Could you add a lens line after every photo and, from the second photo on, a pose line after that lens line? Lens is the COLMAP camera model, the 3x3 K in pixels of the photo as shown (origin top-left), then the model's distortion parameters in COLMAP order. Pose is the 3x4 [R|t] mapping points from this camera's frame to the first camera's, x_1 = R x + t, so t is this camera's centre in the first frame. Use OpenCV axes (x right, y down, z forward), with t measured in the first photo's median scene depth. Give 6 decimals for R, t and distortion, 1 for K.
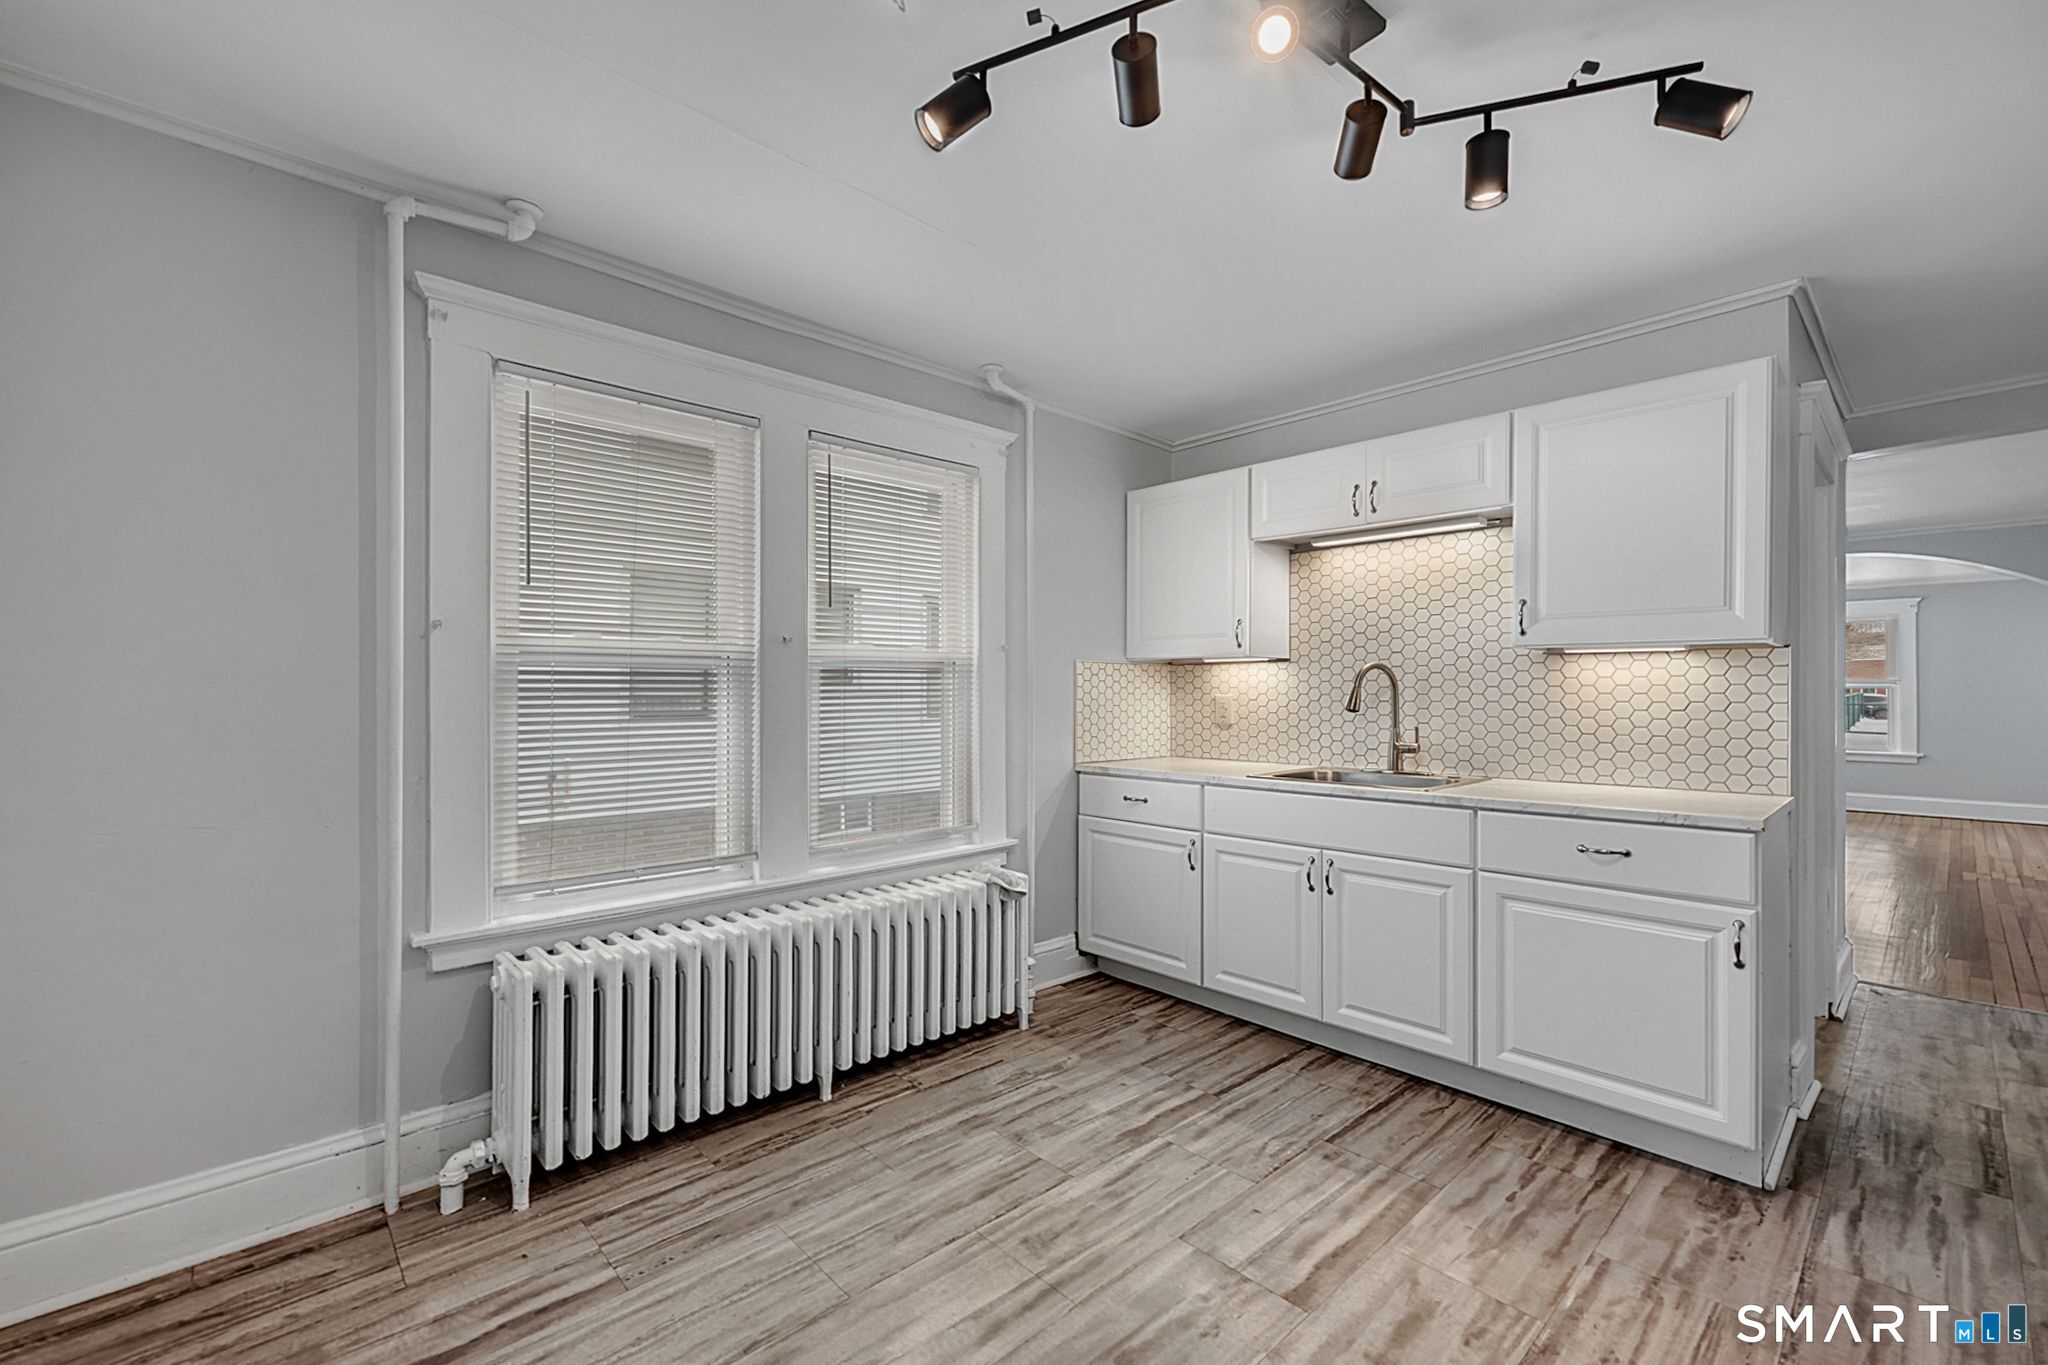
lens RADIAL K [[823.0, 0, 1028.9], [0, 823.0, 686.0], [0, 0, 1]] dist [-0.003190, 0.000737]
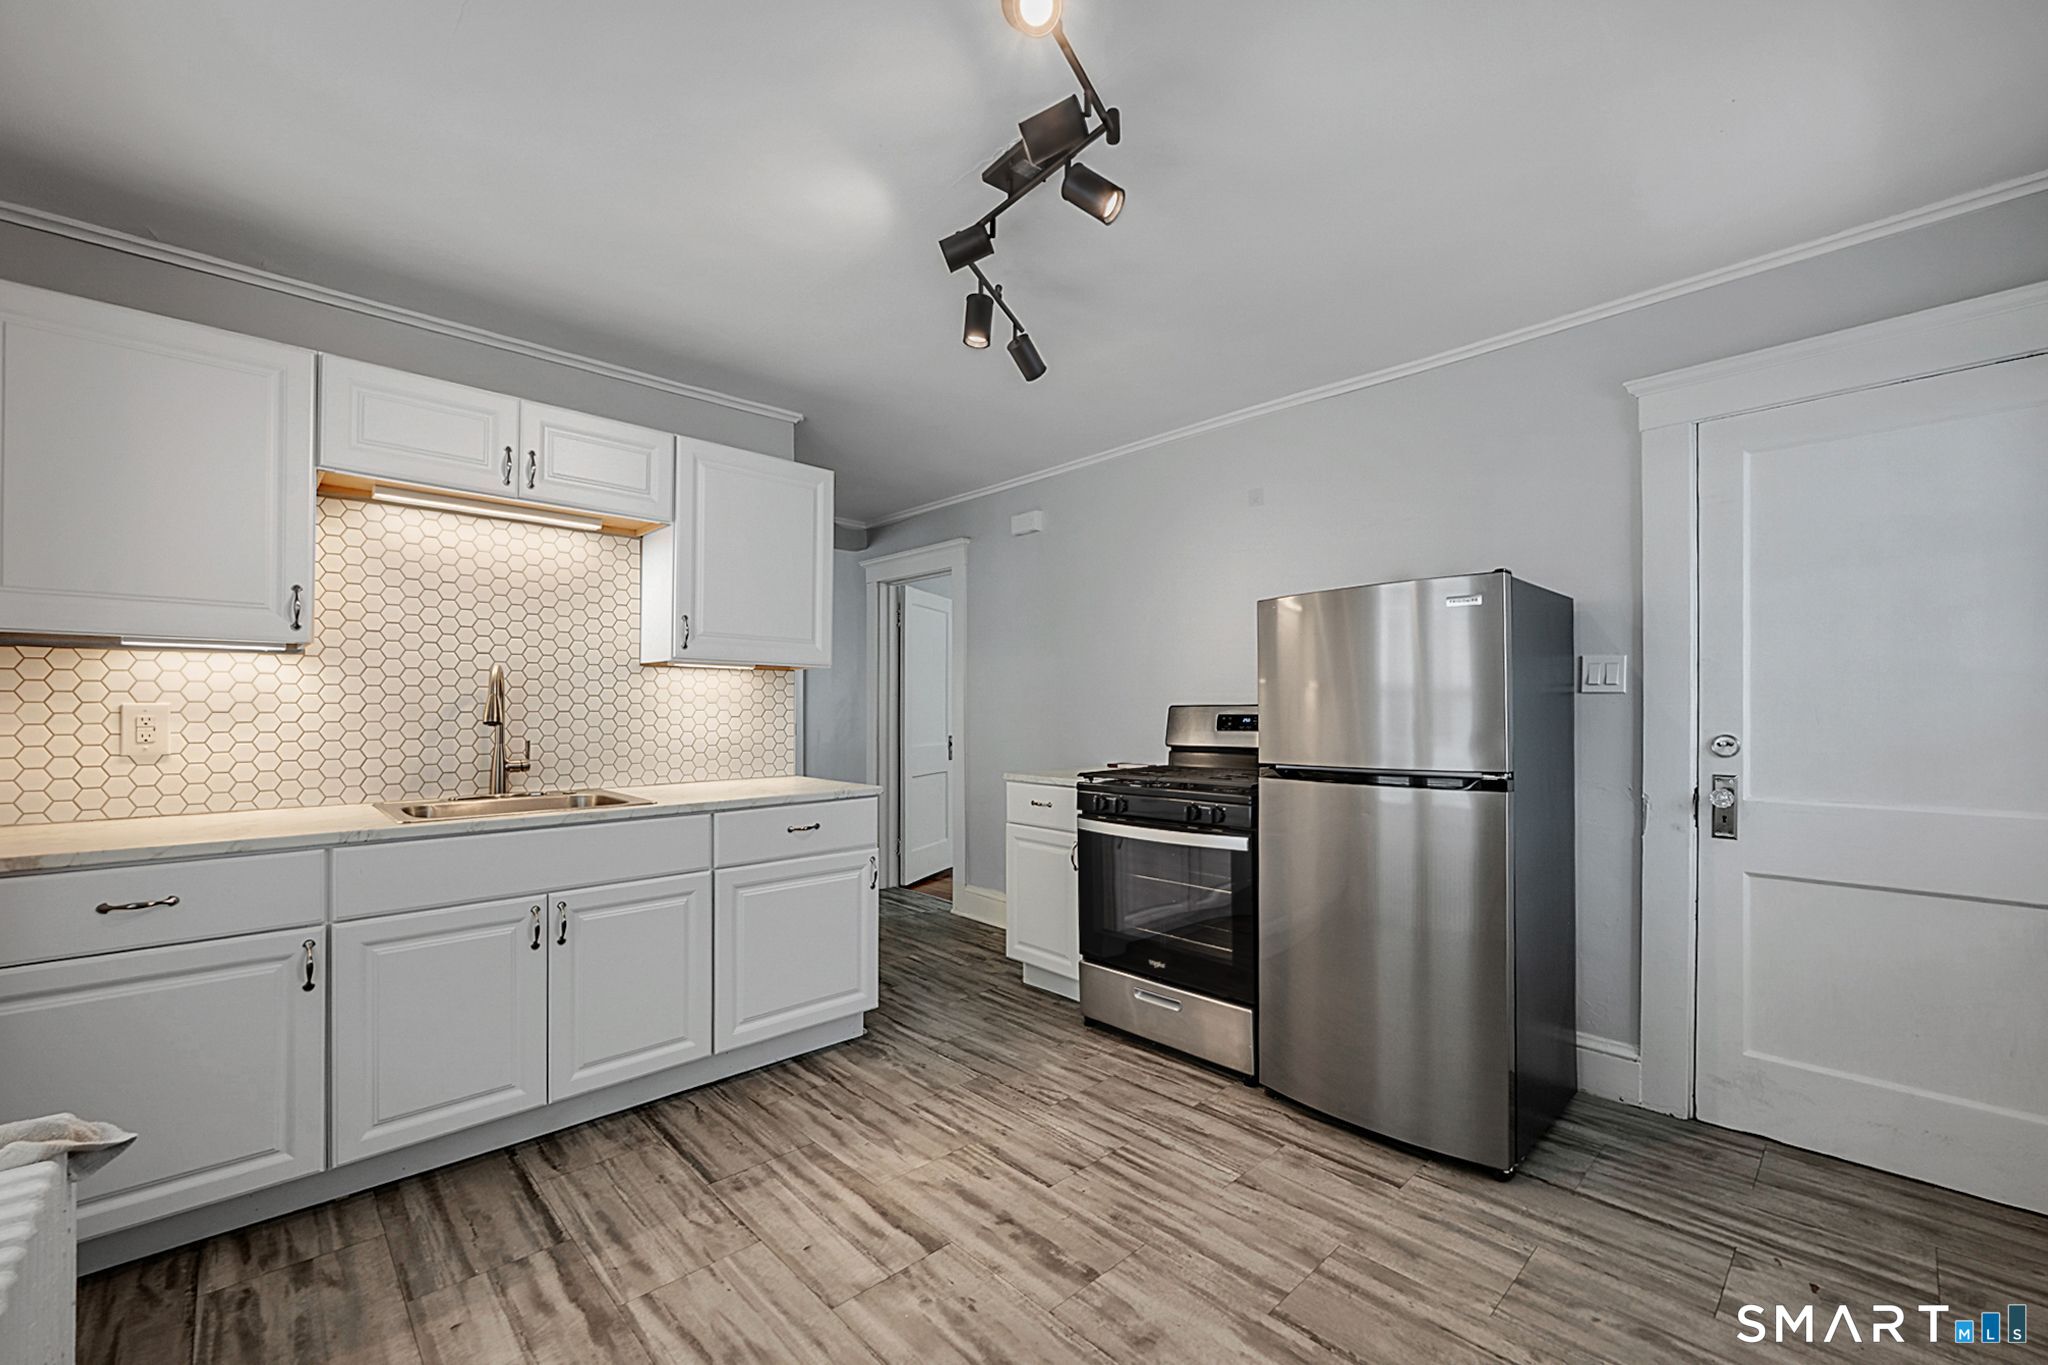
lens RADIAL K [[879.2, 0, 1029.5], [0, 879.2, 698.7], [0, 0, 1]] dist [-0.002200, -0.000357]
pose [[-0.019331, 0.005255, 0.999799, -0.552536], [-0.012027, 0.999913, -0.005488, 0.004338], [-0.999741, -0.012131, -0.019266, 0.569705]]
